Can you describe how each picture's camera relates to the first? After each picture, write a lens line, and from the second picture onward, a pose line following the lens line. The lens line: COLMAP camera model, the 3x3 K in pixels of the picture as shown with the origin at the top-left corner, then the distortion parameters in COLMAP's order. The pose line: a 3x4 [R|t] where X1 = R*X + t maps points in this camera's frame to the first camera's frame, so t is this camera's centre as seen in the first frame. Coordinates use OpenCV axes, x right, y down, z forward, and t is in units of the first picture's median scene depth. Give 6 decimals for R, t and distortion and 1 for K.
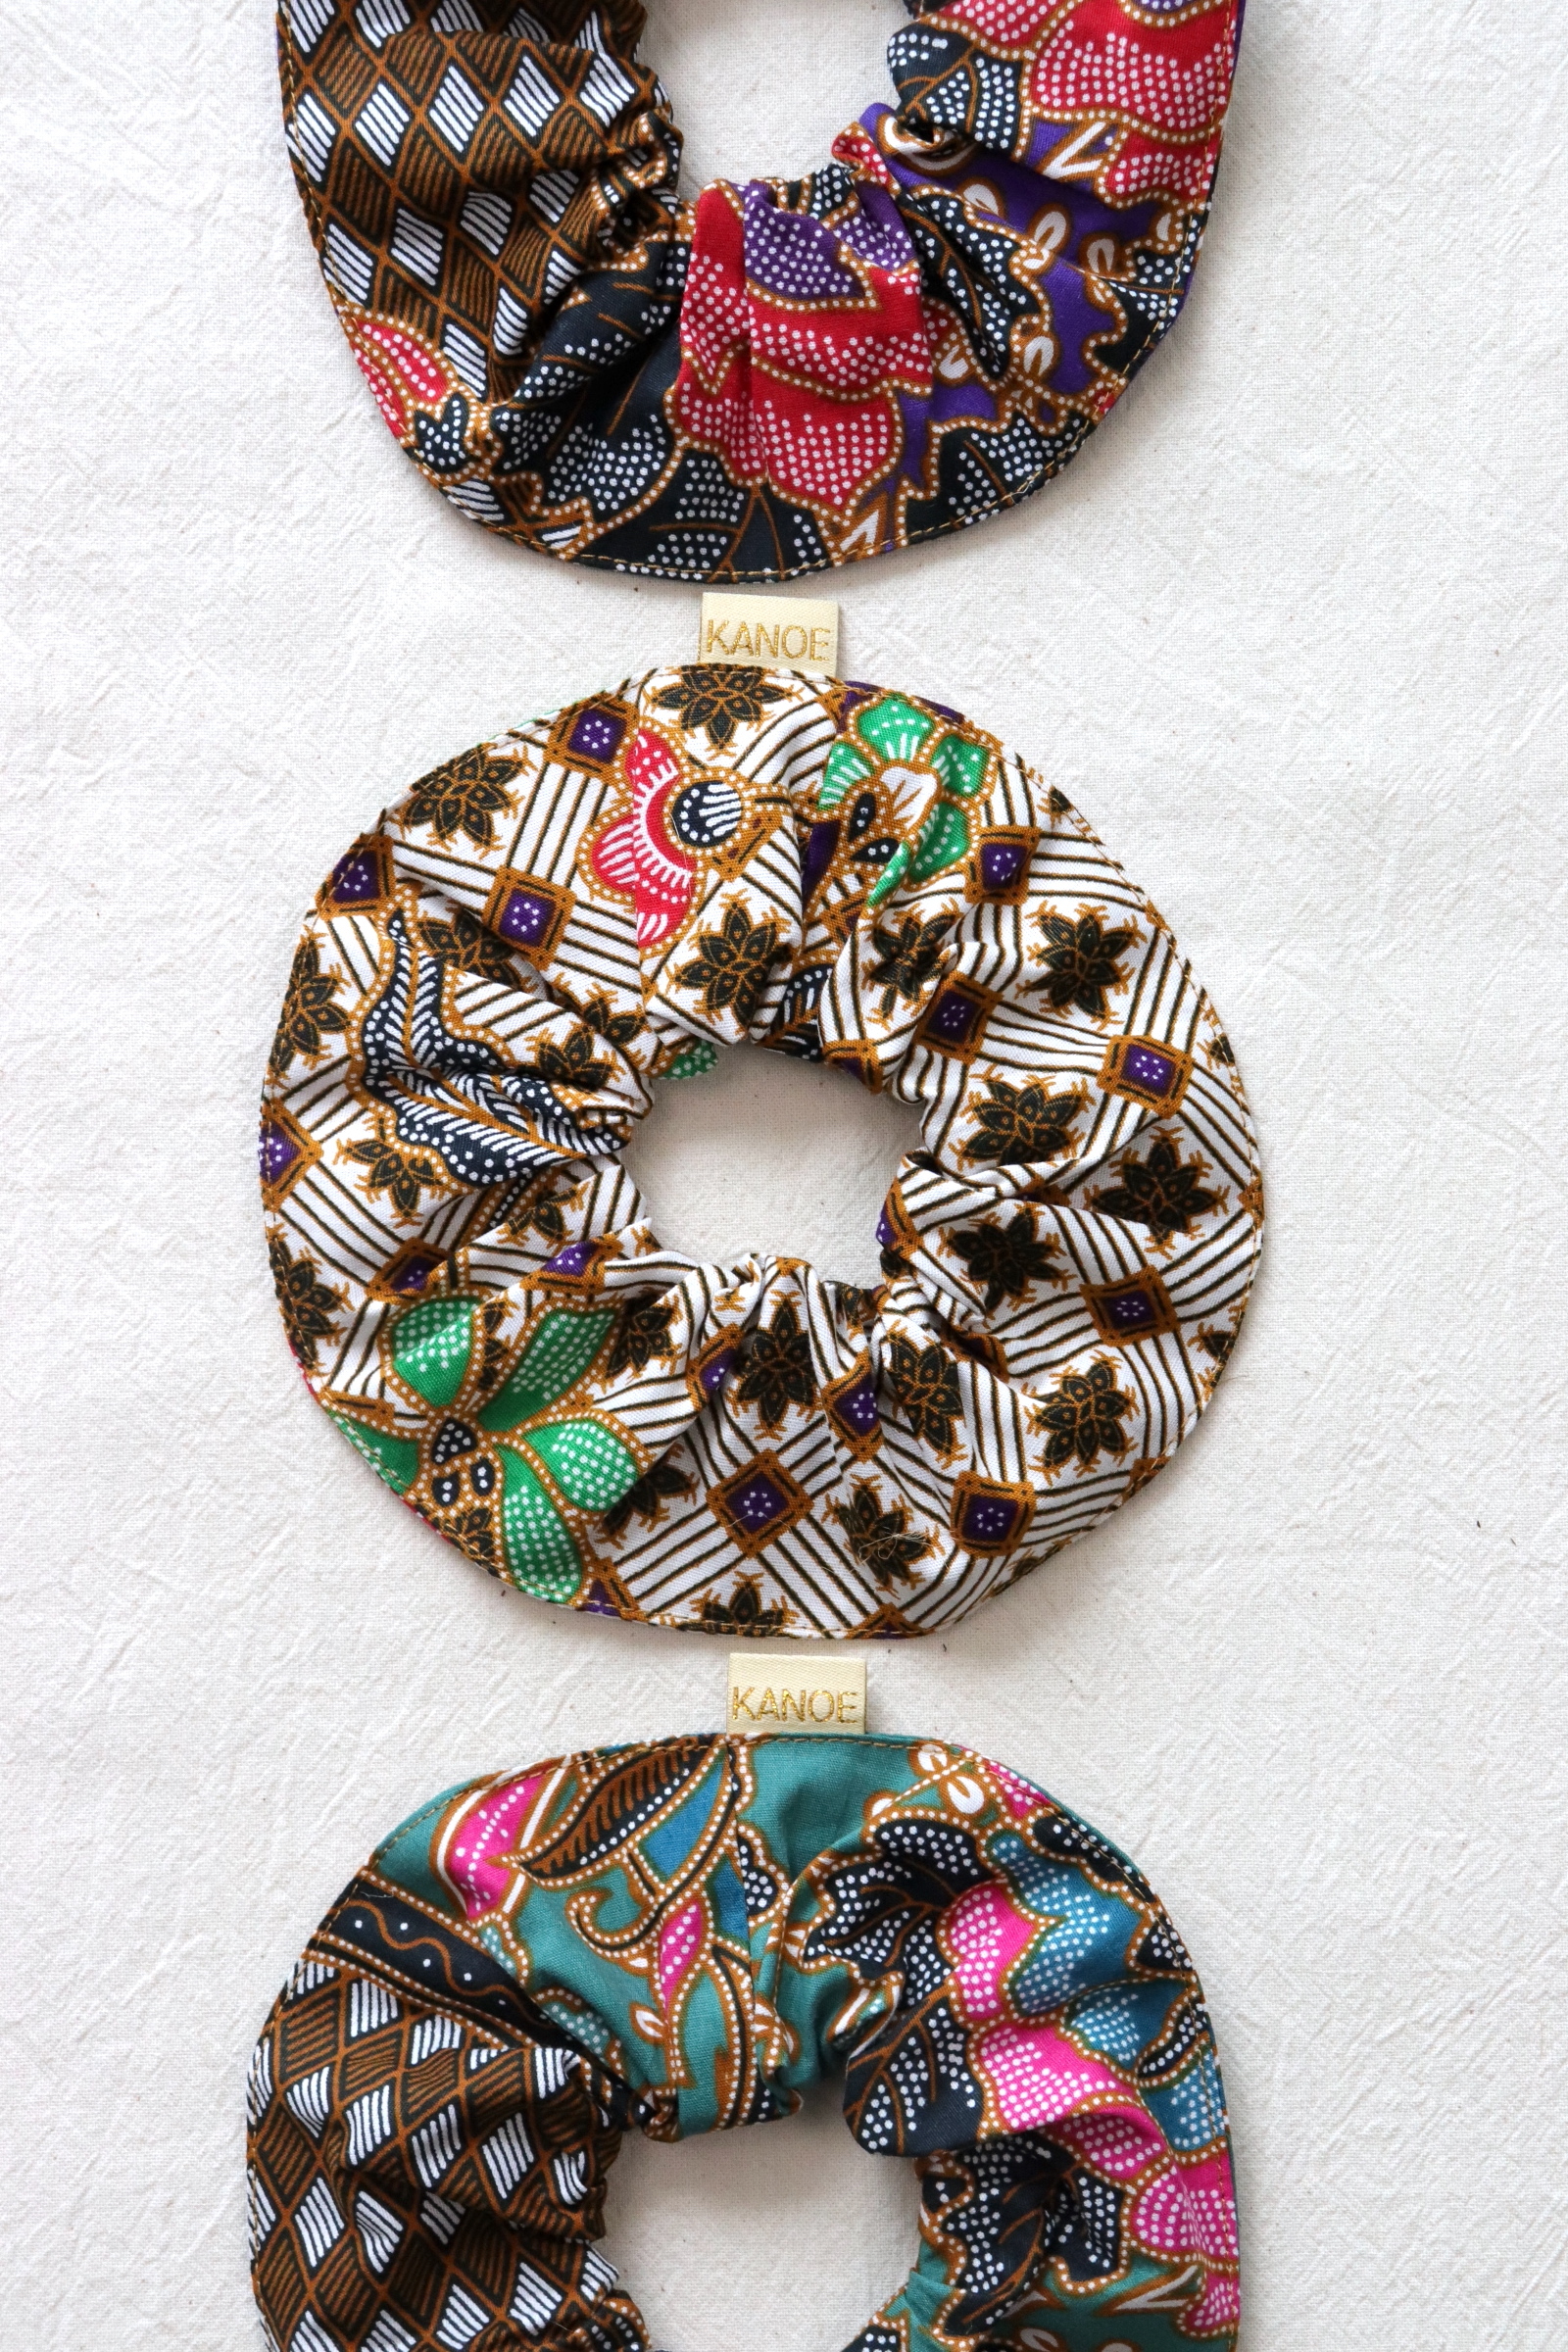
lens RADIAL K [[4468.1, 0, 784.0], [0, 4468.1, 1176.0], [0, 0, 1]] dist [0.162833, 0.155349]
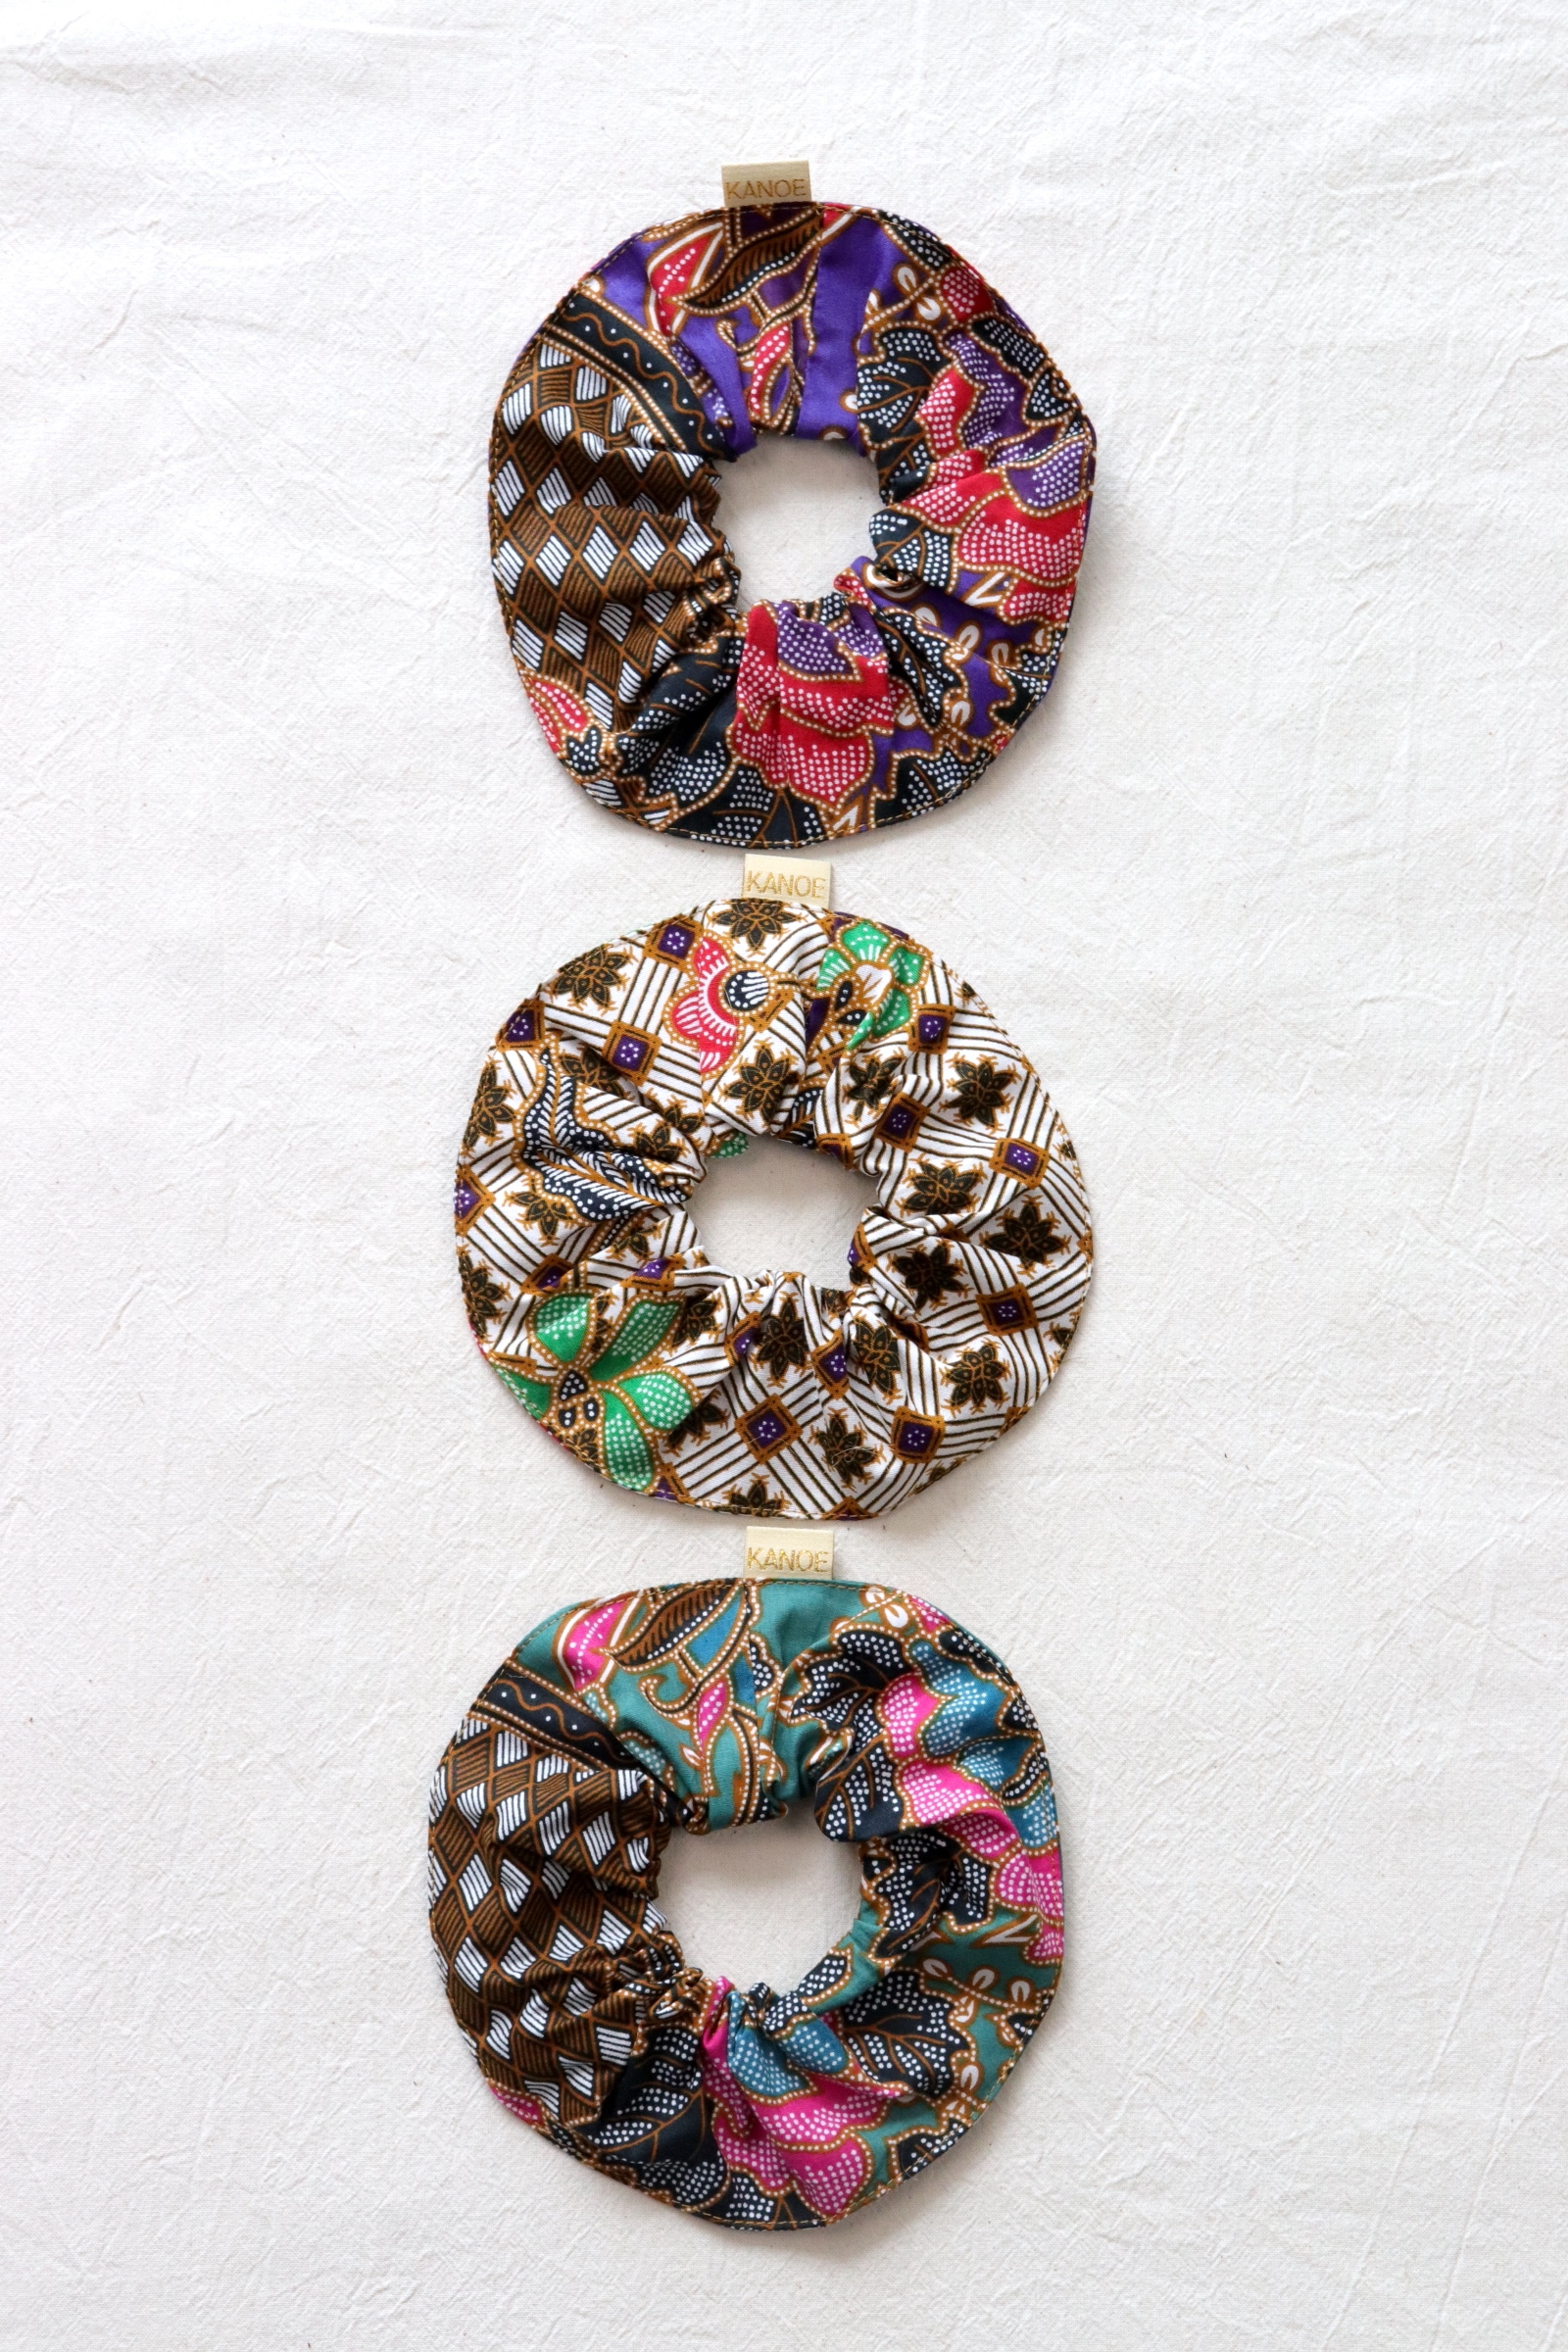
lens RADIAL K [[4391.4, 0, 720.6], [0, 4391.4, 1202.0], [0, 0, 1]] dist [0.143330, 0.206229]
pose [[0.999379, 0.026949, 0.022691, -0.059186], [-0.024851, 0.995794, -0.088183, 0.129998], [-0.024972, 0.087565, 0.995846, -0.537567]]
